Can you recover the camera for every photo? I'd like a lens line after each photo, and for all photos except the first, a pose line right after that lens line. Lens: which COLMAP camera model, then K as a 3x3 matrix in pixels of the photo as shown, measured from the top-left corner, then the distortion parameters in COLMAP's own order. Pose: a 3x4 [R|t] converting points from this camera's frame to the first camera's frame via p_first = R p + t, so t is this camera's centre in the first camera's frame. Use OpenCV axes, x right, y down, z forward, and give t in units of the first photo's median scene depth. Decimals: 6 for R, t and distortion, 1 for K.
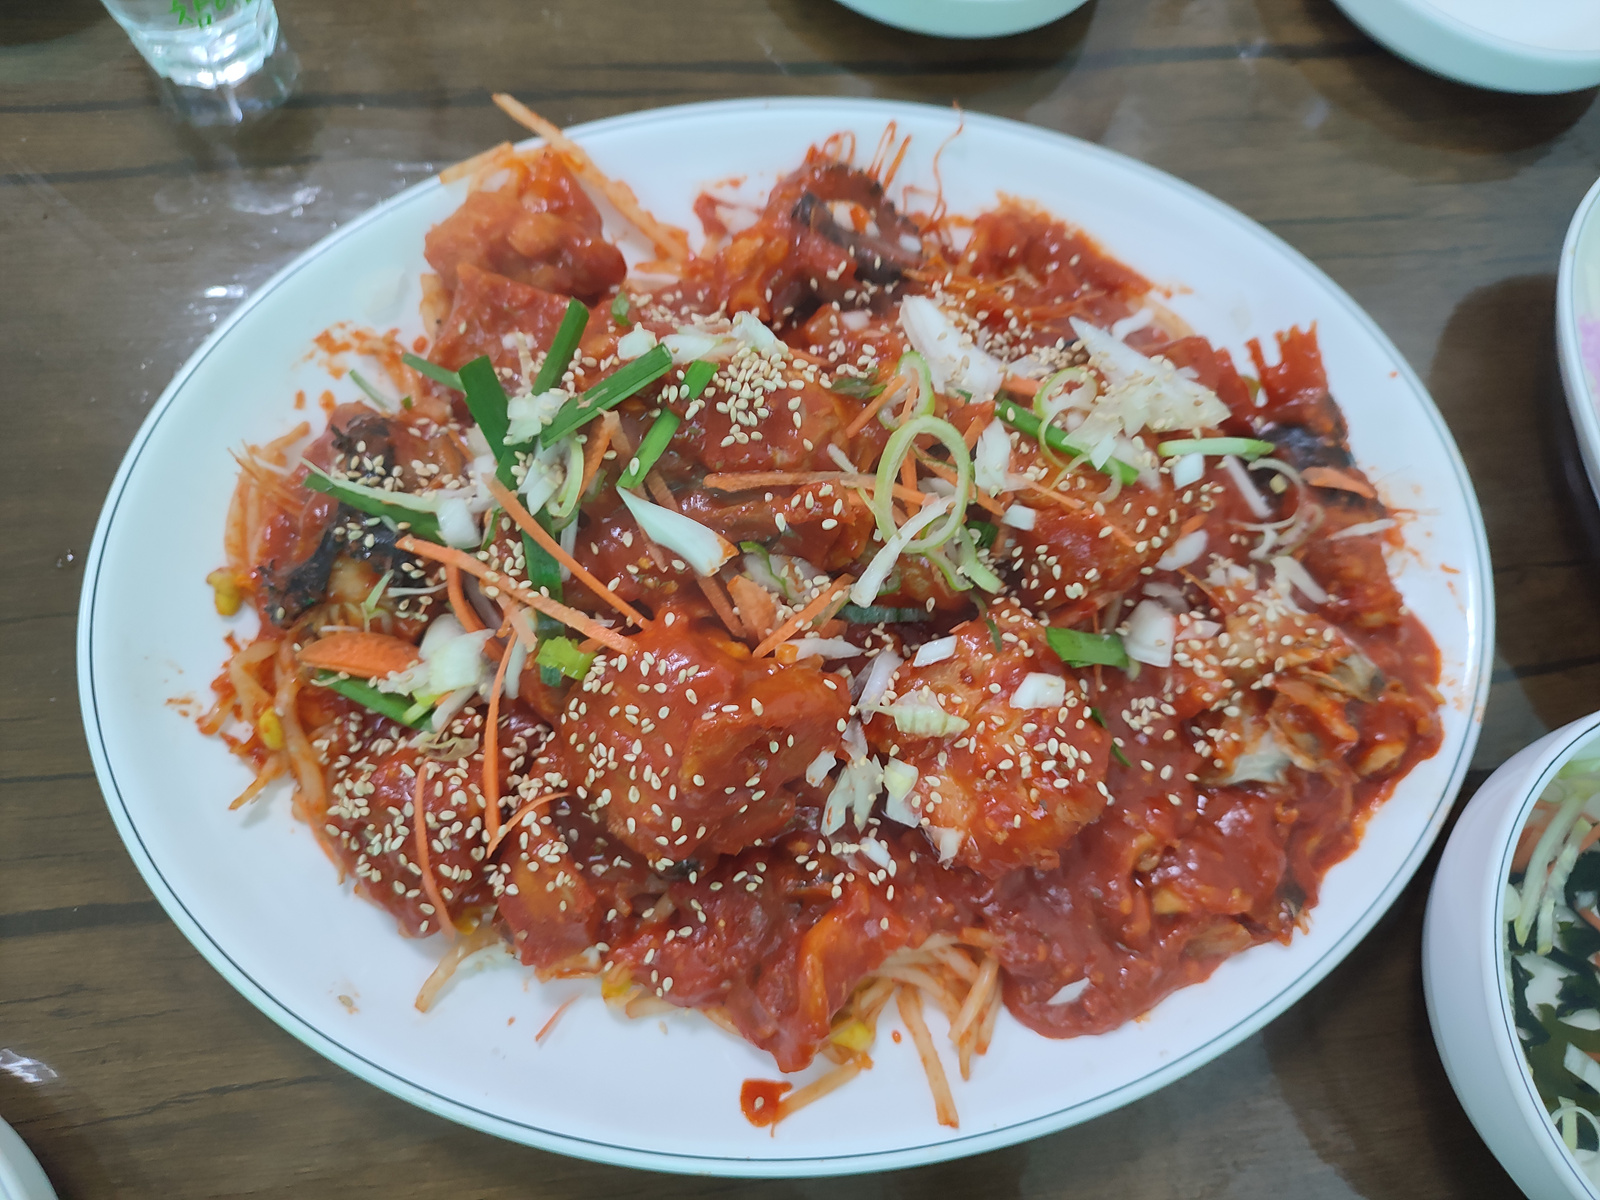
lens RADIAL K [[1155.6, 0, 799.3], [0, 1155.6, 604.5], [0, 0, 1]] dist [-0.021689, -0.002475]
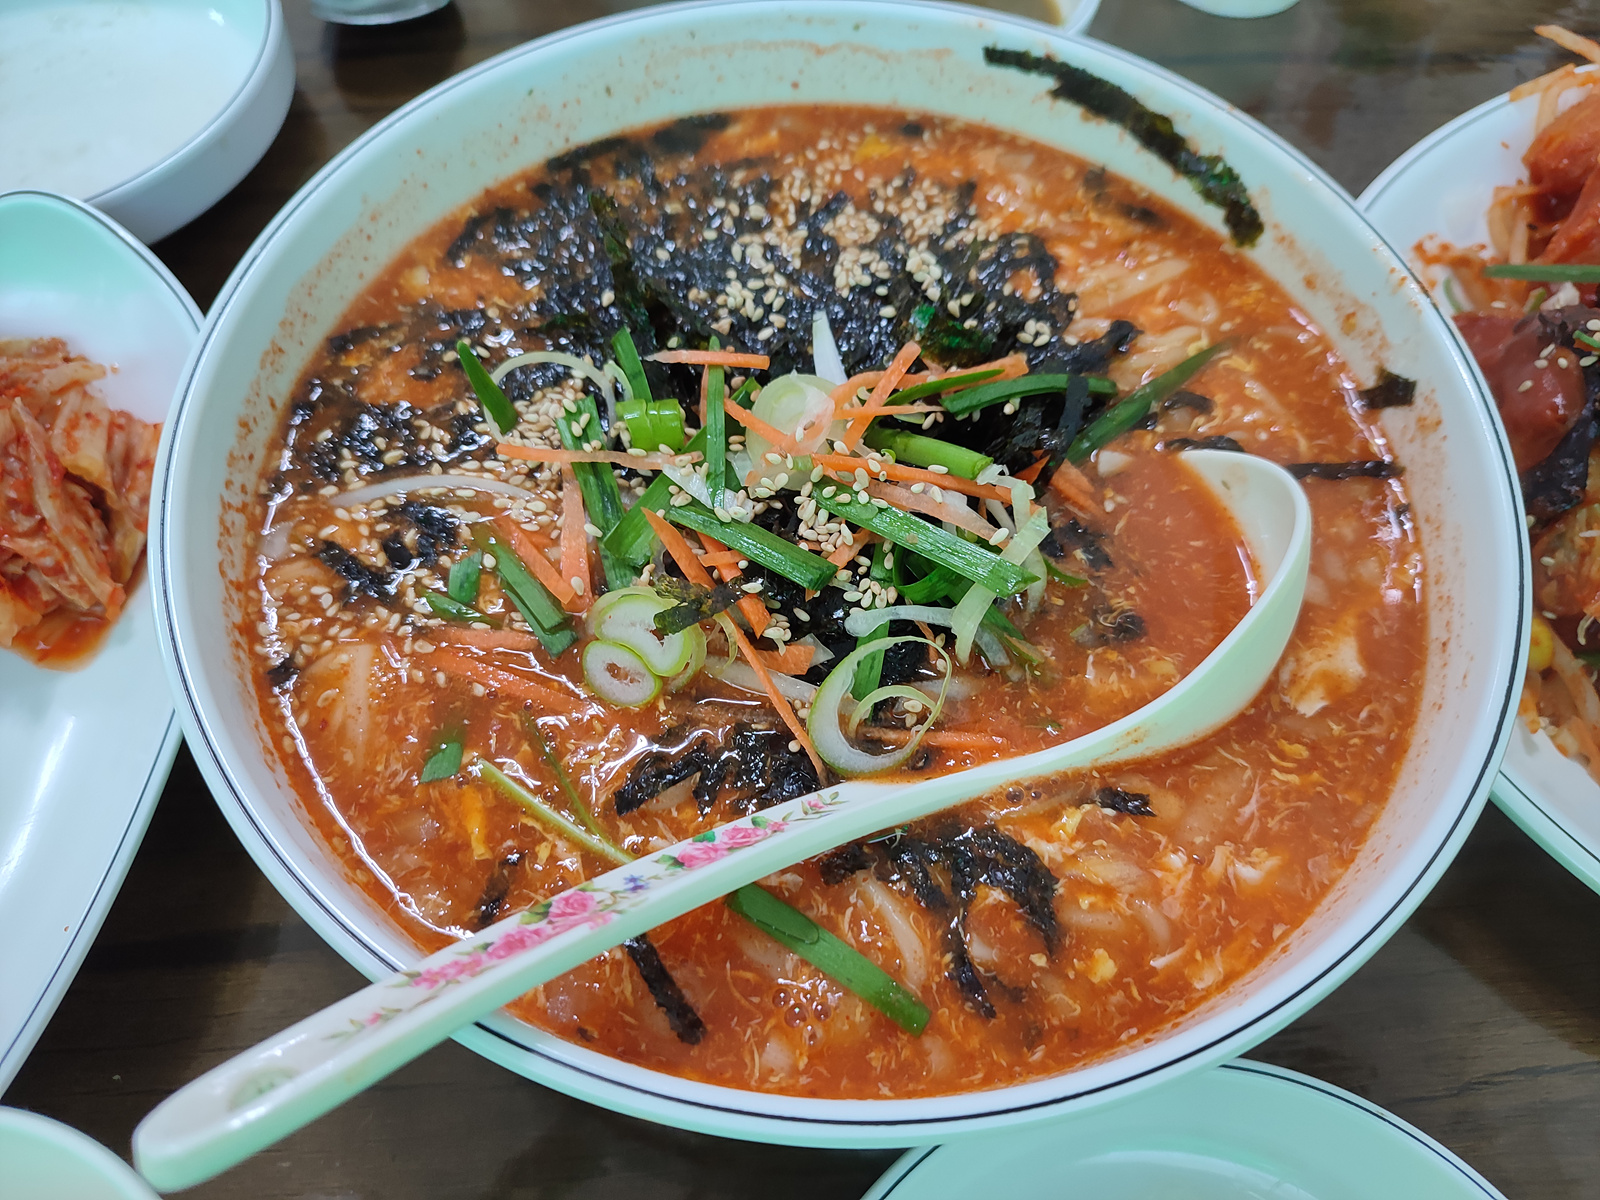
lens RADIAL K [[1155.6, 0, 799.3], [0, 1155.6, 604.5], [0, 0, 1]] dist [-0.021689, -0.002475]
pose [[0.995680, 0.027664, -0.088633, -0.974342], [-0.040095, 0.989099, -0.141691, 0.237058], [0.083747, 0.144632, 0.985935, 0.118025]]
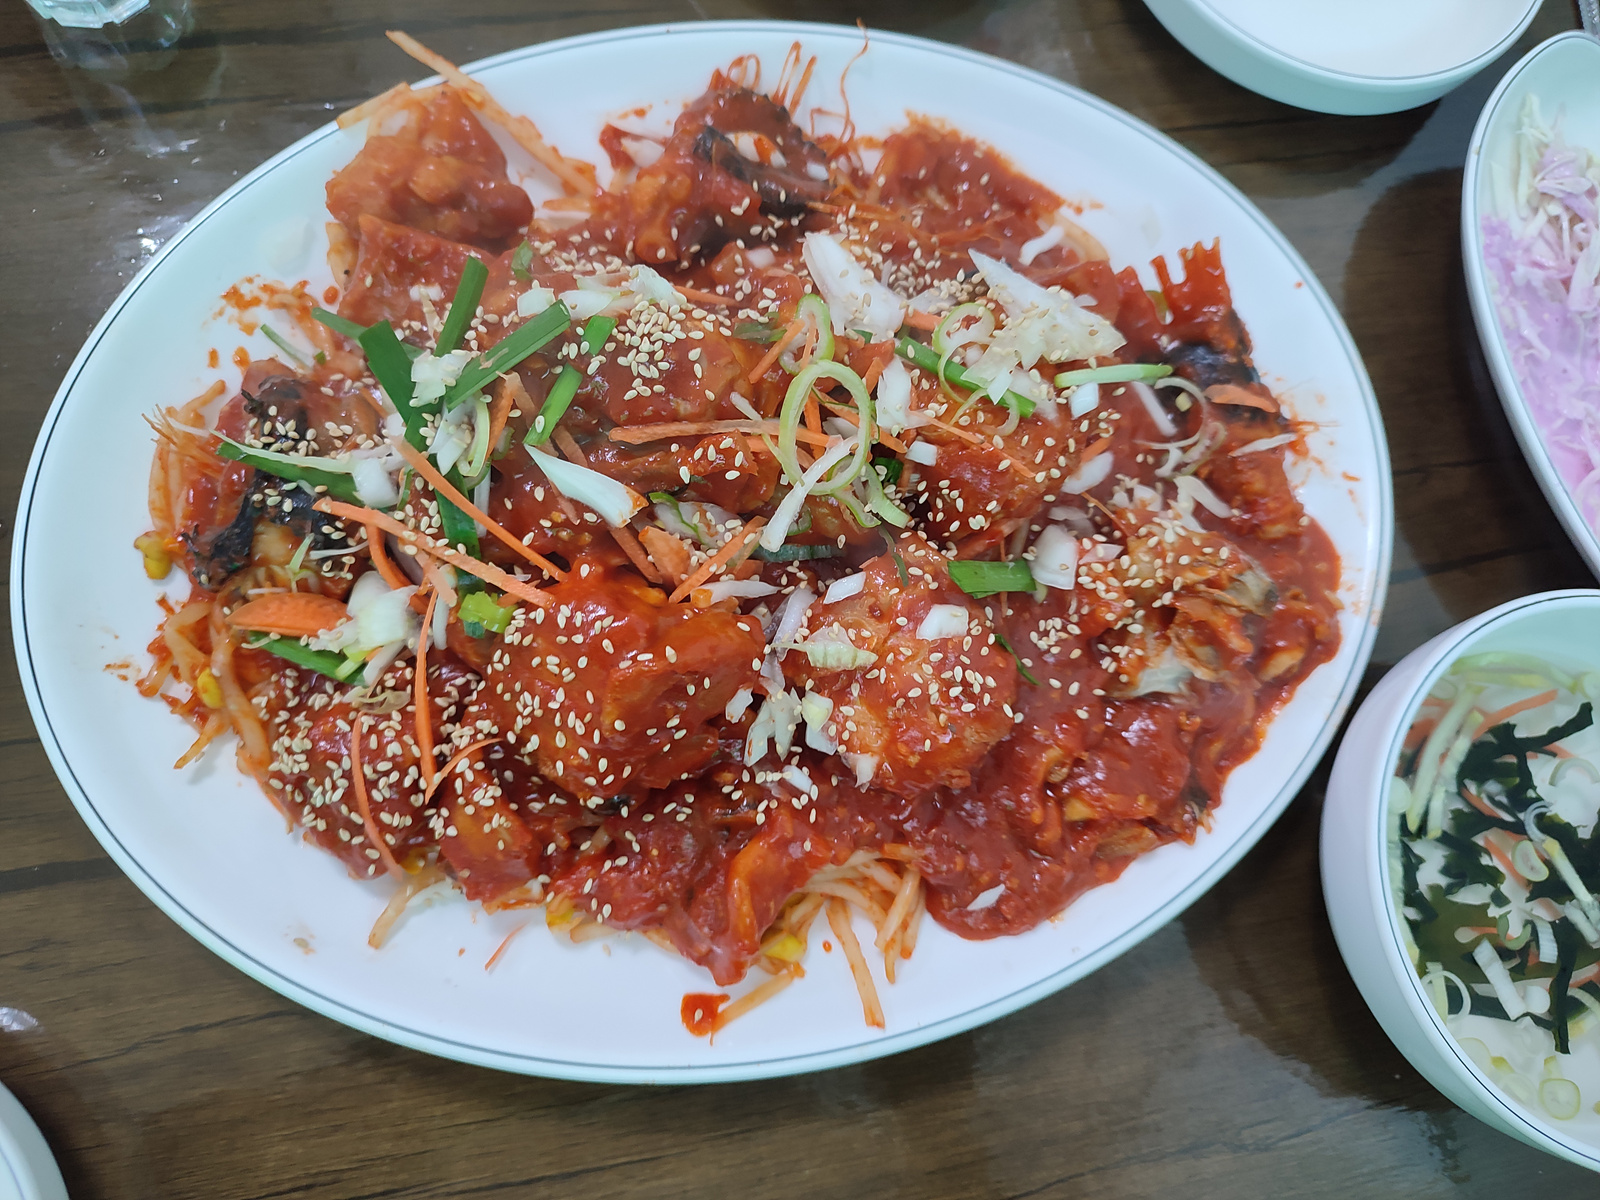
lens RADIAL K [[1155.6, 0, 799.3], [0, 1155.6, 604.5], [0, 0, 1]] dist [-0.021689, -0.002475]
pose [[0.998702, -0.045268, 0.023345, 0.050544], [0.042915, 0.994744, 0.092969, -0.041869], [-0.027431, -0.091846, 0.995395, -0.034862]]
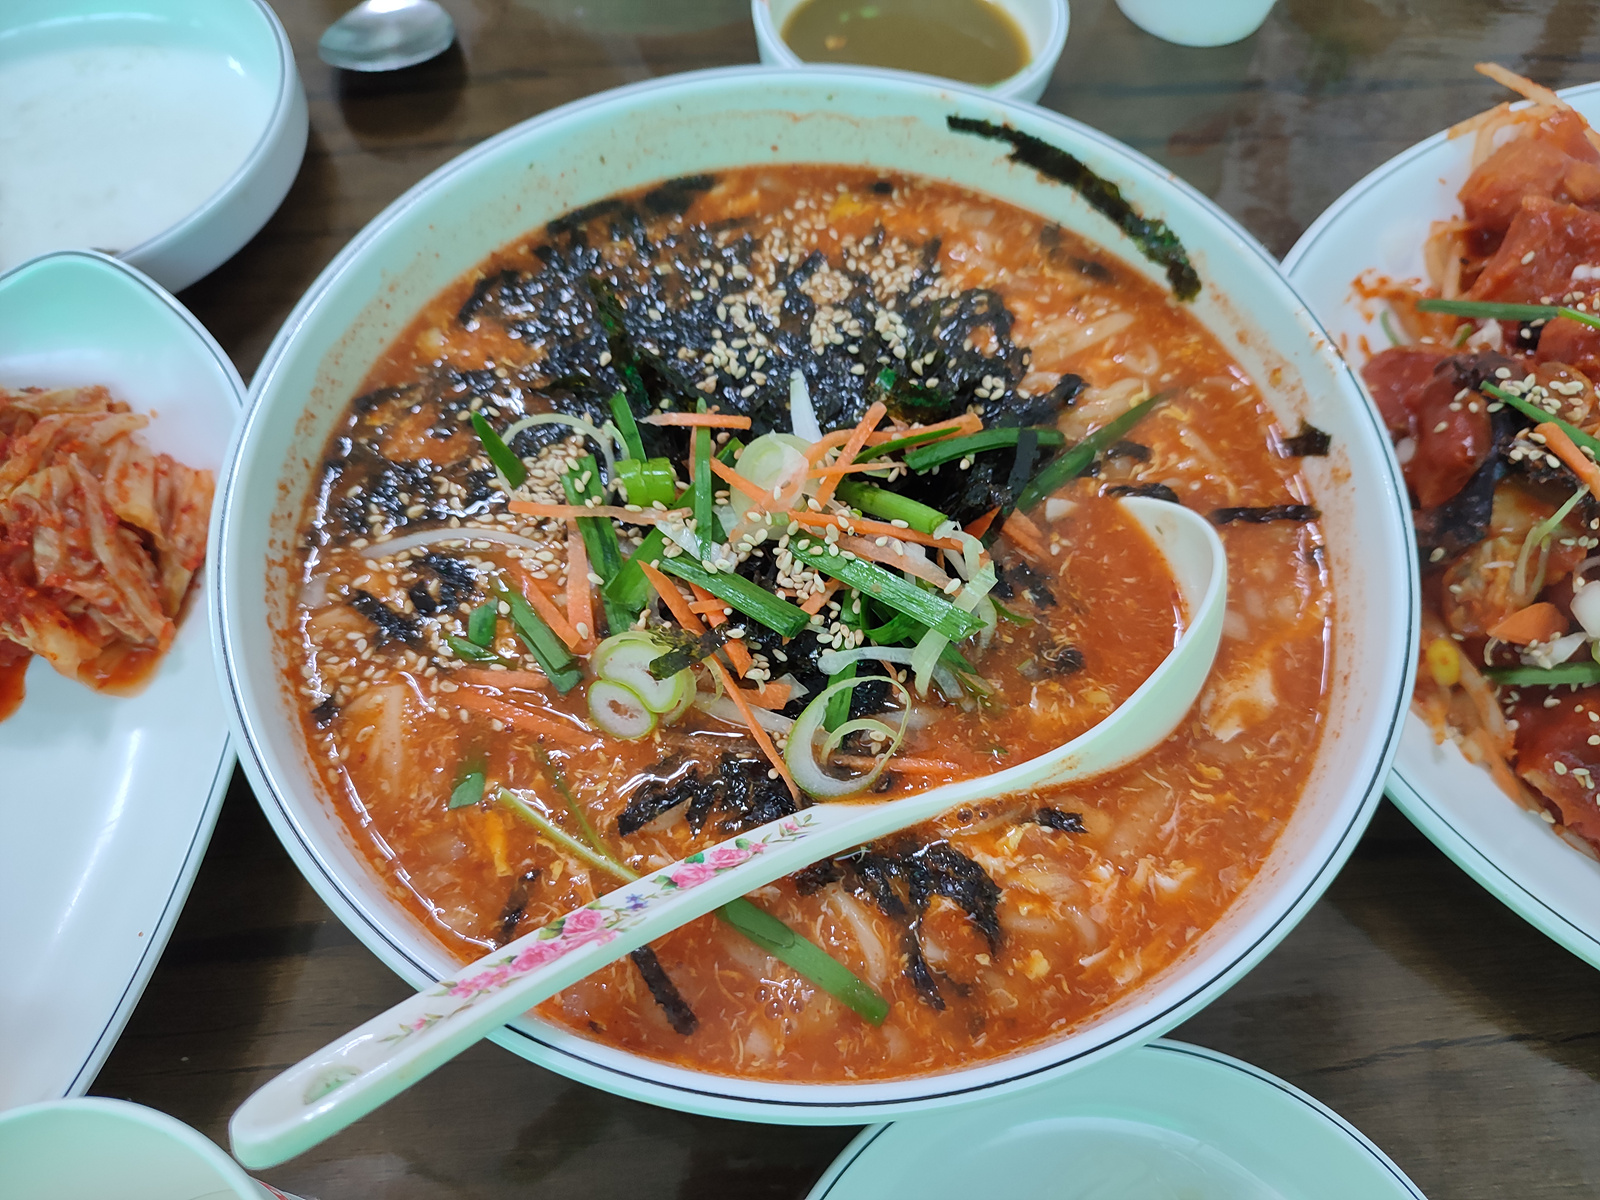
lens RADIAL K [[1132.2, 0, 793.9], [0, 1132.2, 609.5], [0, 0, 1]] dist [-0.011198, -0.007971]
pose [[0.995635, 0.022815, -0.090505, -0.955710], [-0.032292, 0.993983, -0.104665, 0.195189], [0.087573, 0.107130, 0.990381, 0.036060]]
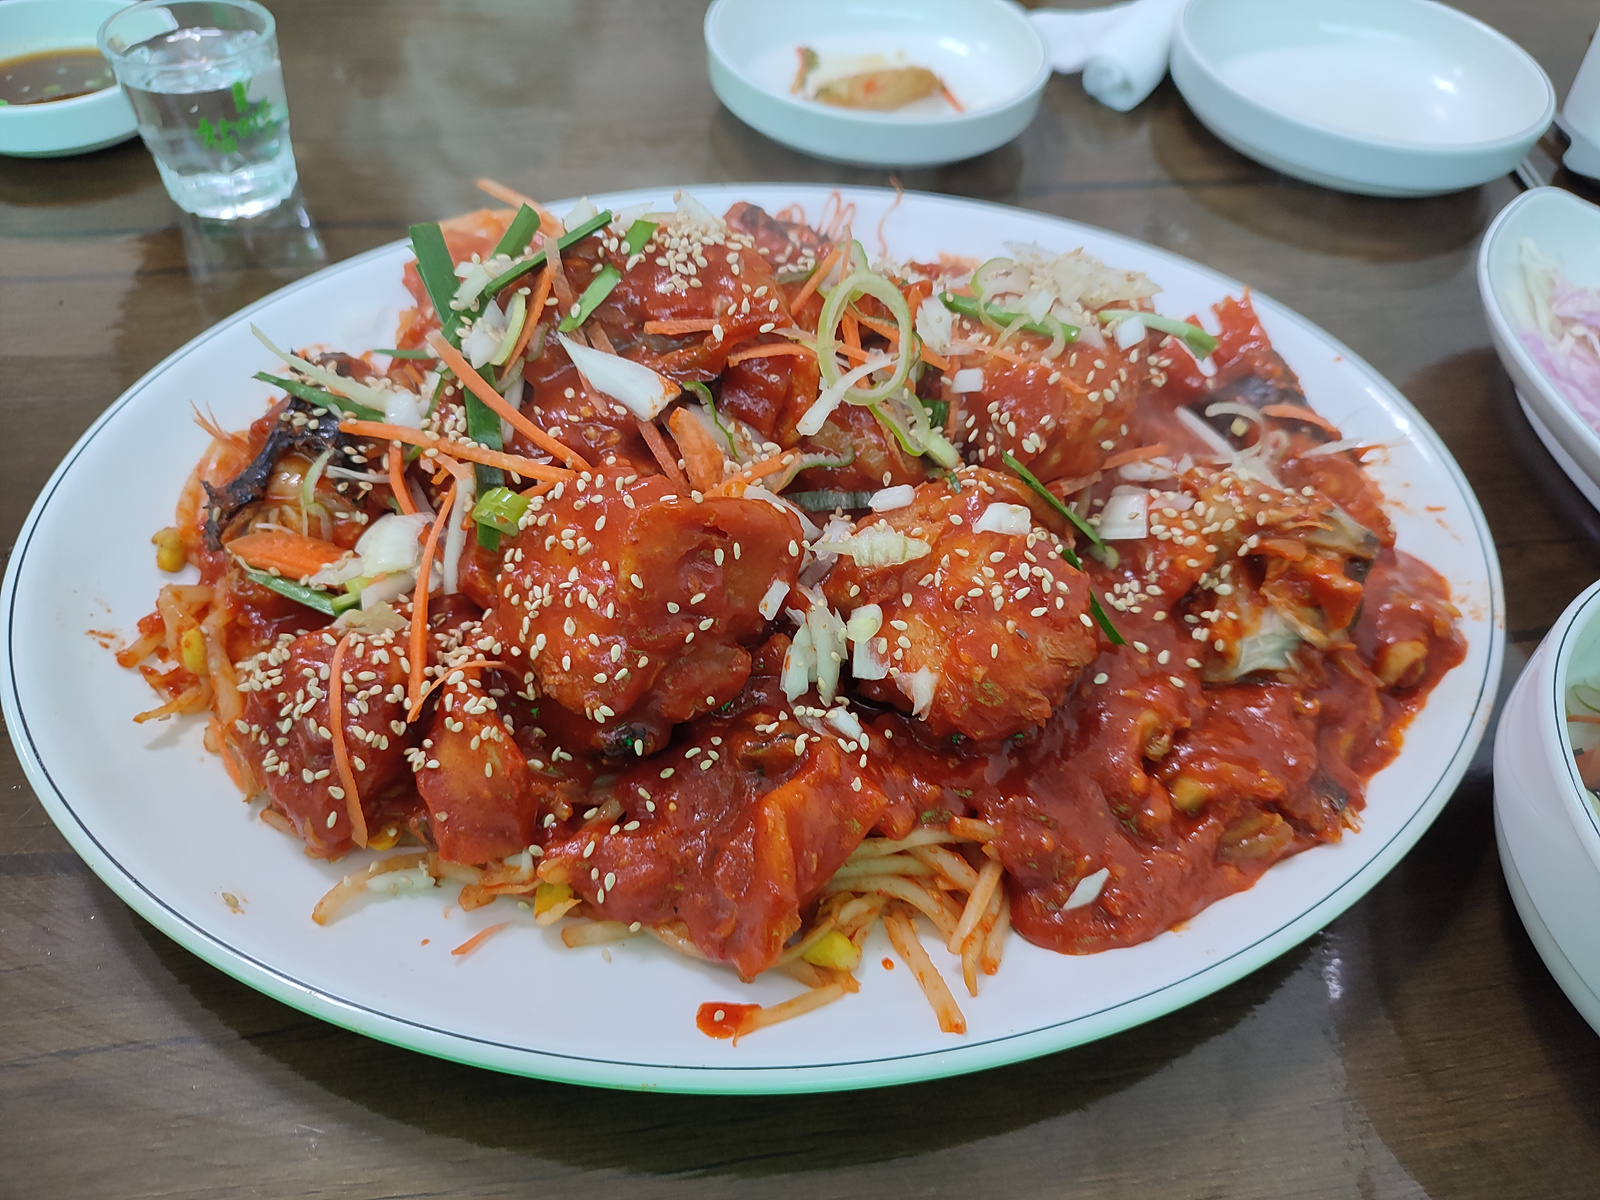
lens RADIAL K [[1155.6, 0, 799.3], [0, 1155.6, 604.5], [0, 0, 1]] dist [-0.021689, -0.002475]
pose [[0.998475, -0.054378, -0.009535, 0.044894], [0.047528, 0.934535, -0.352684, 0.444908], [0.028089, 0.351693, 0.935694, 0.133620]]
